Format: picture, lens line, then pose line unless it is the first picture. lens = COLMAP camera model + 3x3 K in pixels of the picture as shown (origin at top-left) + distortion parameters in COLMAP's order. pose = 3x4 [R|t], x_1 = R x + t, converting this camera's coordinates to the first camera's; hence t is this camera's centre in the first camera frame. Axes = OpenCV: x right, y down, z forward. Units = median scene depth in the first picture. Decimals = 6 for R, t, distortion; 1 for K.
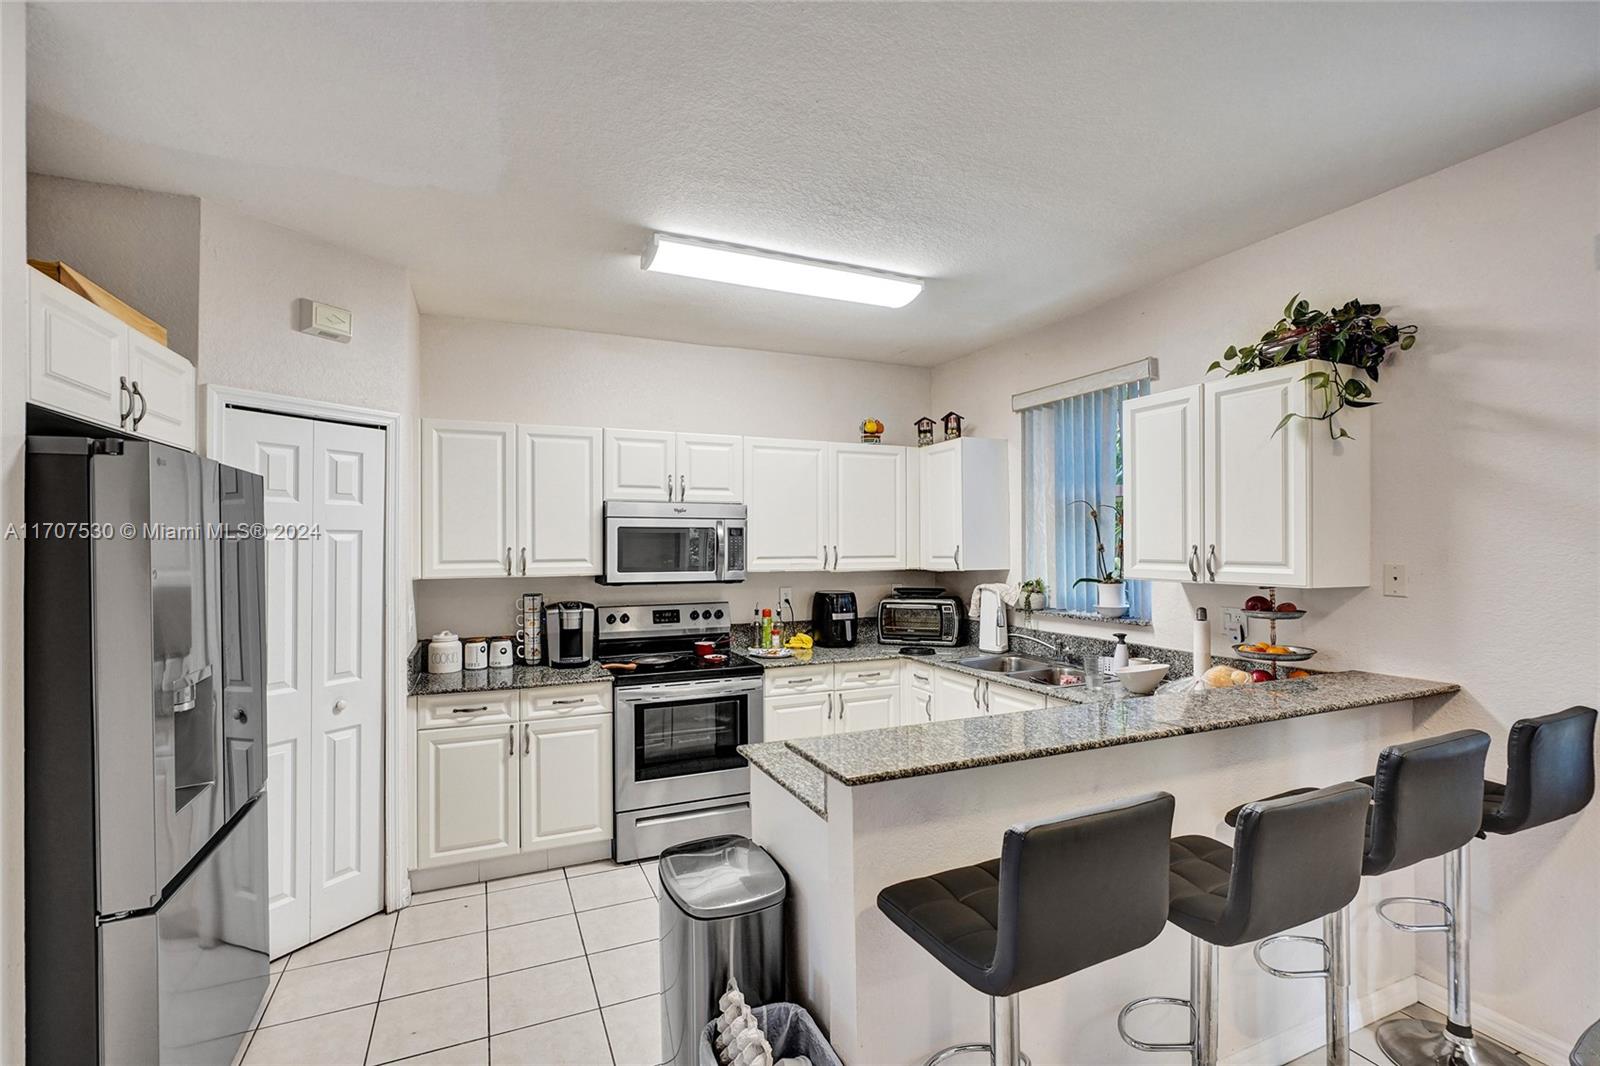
lens RADIAL K [[723.0, 0, 803.6], [0, 723.0, 542.9], [0, 0, 1]] dist [-0.001718, -0.000013]
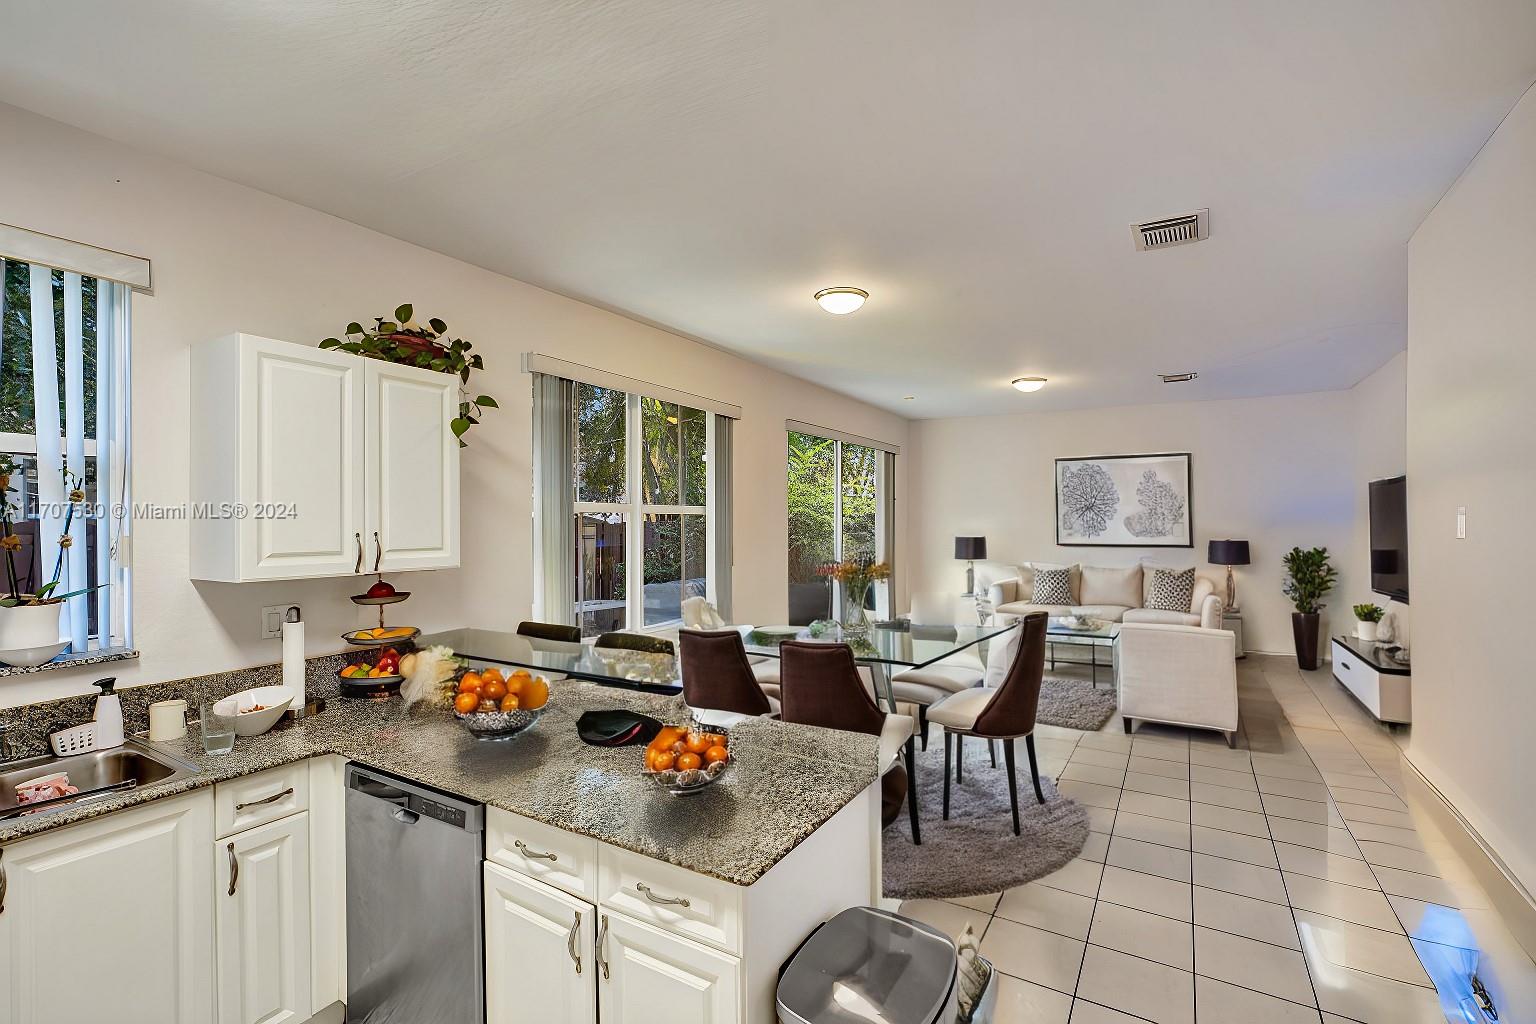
lens RADIAL K [[698.5, 0, 765.4], [0, 698.5, 520.3], [0, 0, 1]] dist [-0.000648, -0.000085]
pose [[-0.569488, 0.014957, 0.821864, -0.332478], [0.011187, 0.999883, -0.010446, 0.001039], [-0.821924, 0.003245, -0.569588, 0.757860]]
